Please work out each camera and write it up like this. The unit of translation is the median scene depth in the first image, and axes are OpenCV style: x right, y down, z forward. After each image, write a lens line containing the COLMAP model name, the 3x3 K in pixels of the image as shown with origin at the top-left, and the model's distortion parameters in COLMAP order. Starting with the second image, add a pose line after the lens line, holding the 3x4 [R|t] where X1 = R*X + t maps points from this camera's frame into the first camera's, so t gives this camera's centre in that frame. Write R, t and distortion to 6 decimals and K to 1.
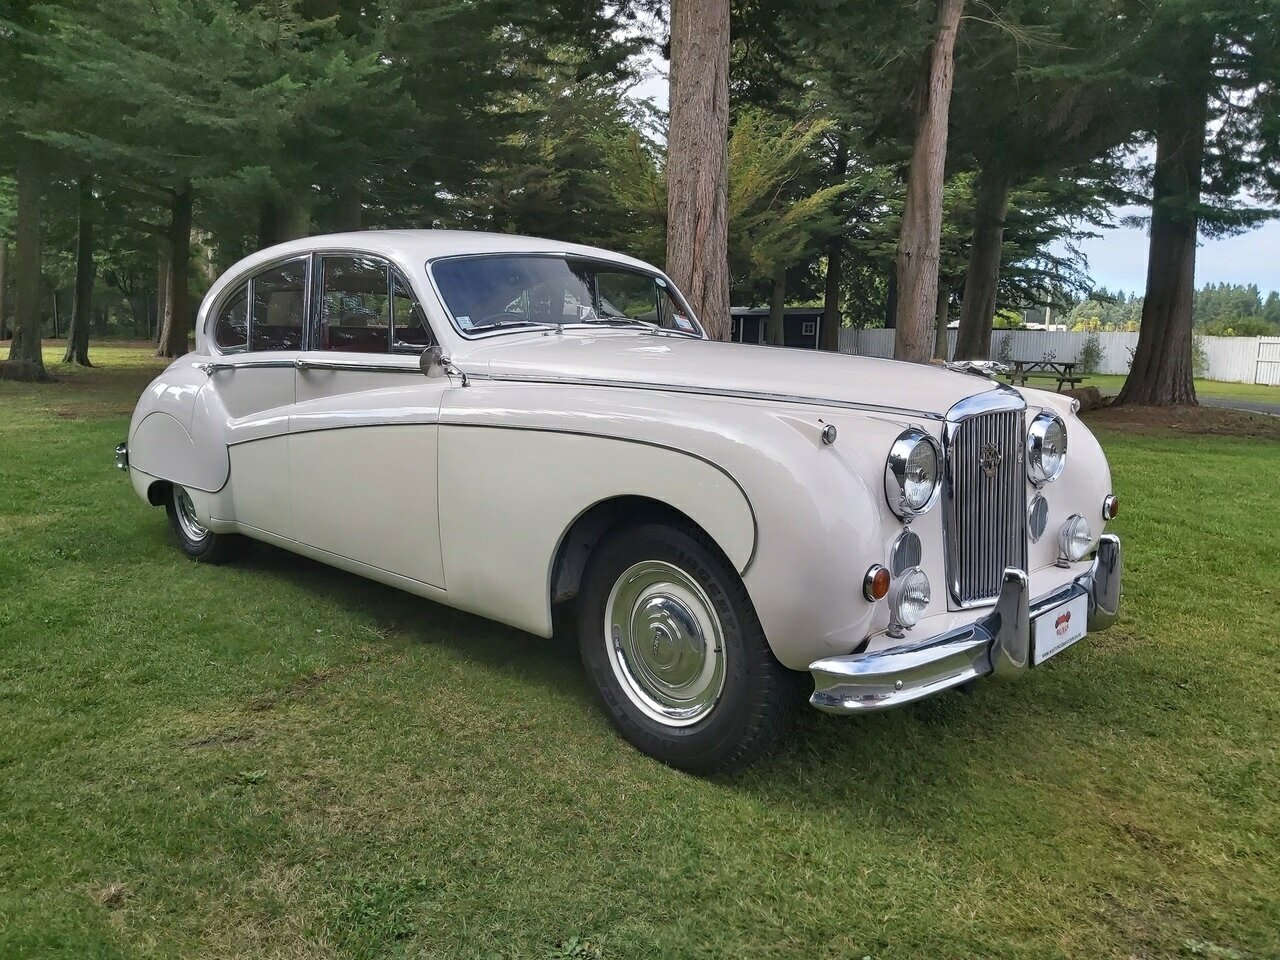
lens RADIAL K [[1011.9, 0, 618.2], [0, 1011.9, 461.3], [0, 0, 1]] dist [0.063299, -0.081402]
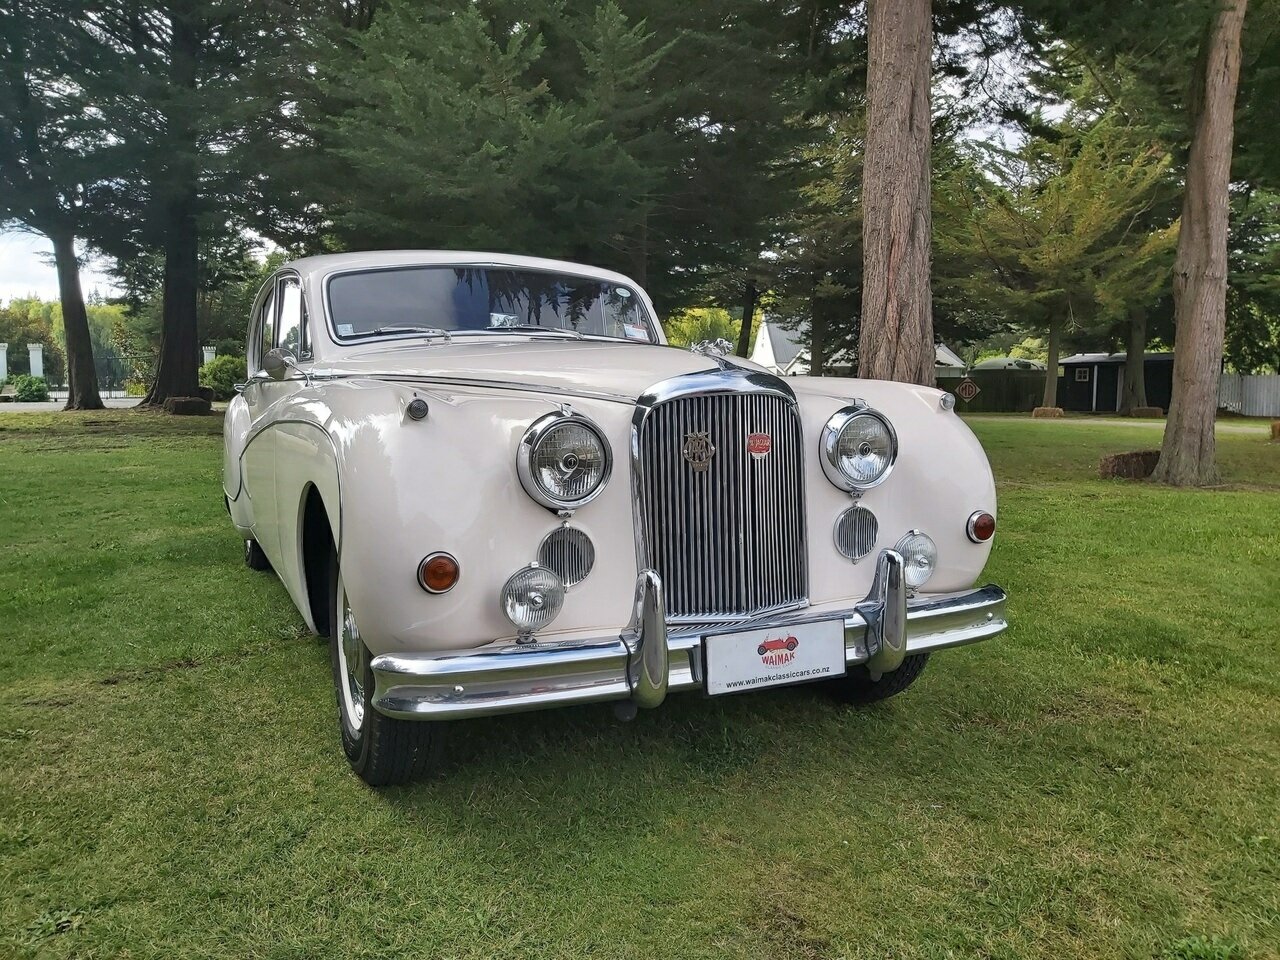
lens RADIAL K [[1006.2, 0, 584.4], [0, 1006.2, 465.8], [0, 0, 1]] dist [0.033419, -0.059570]
pose [[0.934831, 0.011402, -0.354909, 0.318921], [-0.029359, 0.998544, -0.045252, 0.028645], [0.353877, 0.052723, 0.933805, 0.100832]]
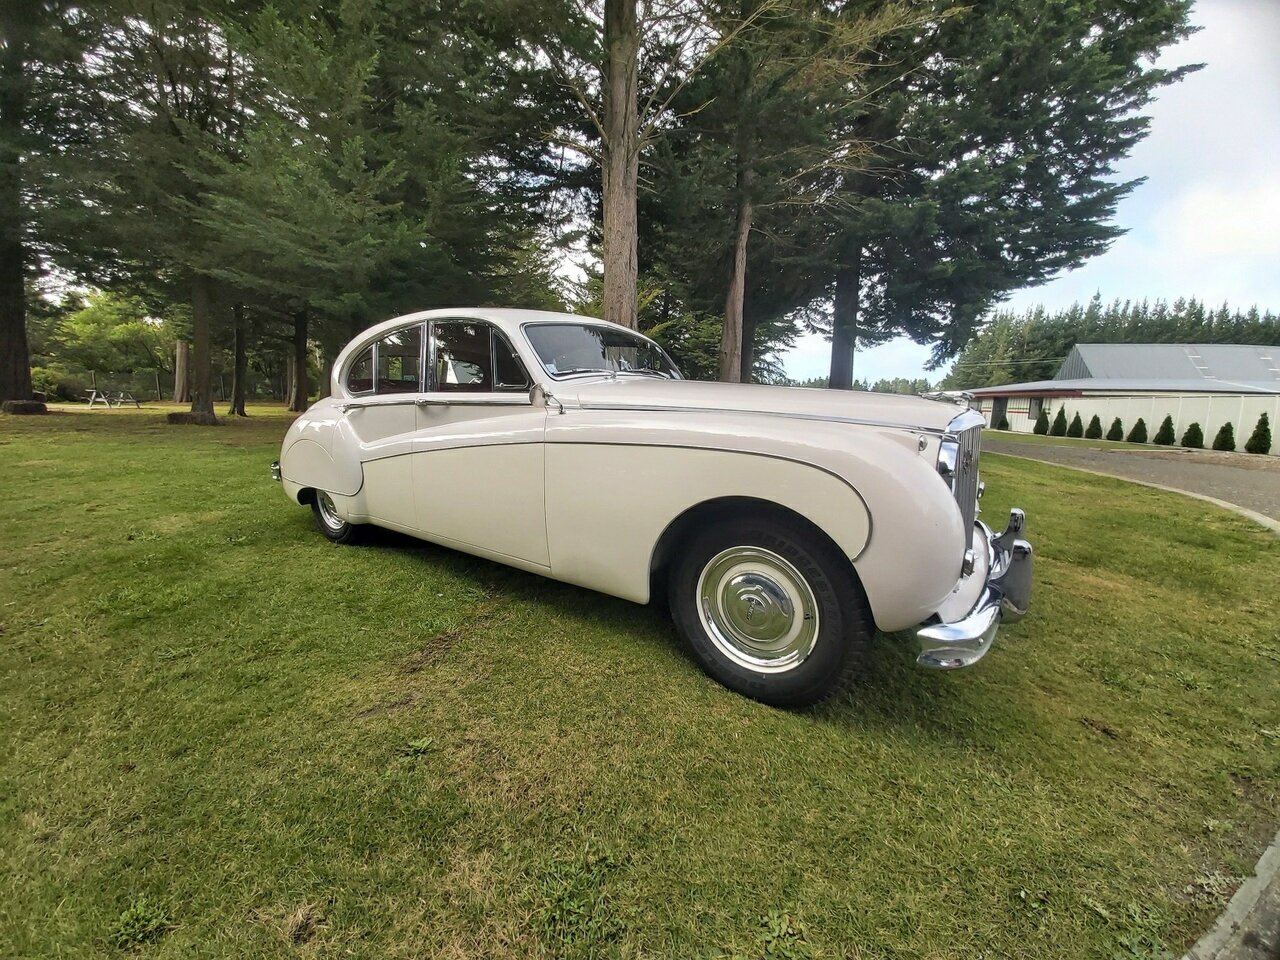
lens RADIAL K [[515.5, 0, 641.1], [0, 515.5, 476.8], [0, 0, 1]] dist [0.010239, -0.001860]
pose [[0.984932, -0.026151, 0.170953, -0.110399], [0.022018, 0.999419, 0.026028, -0.004502], [-0.171534, -0.021871, 0.984935, 0.207435]]
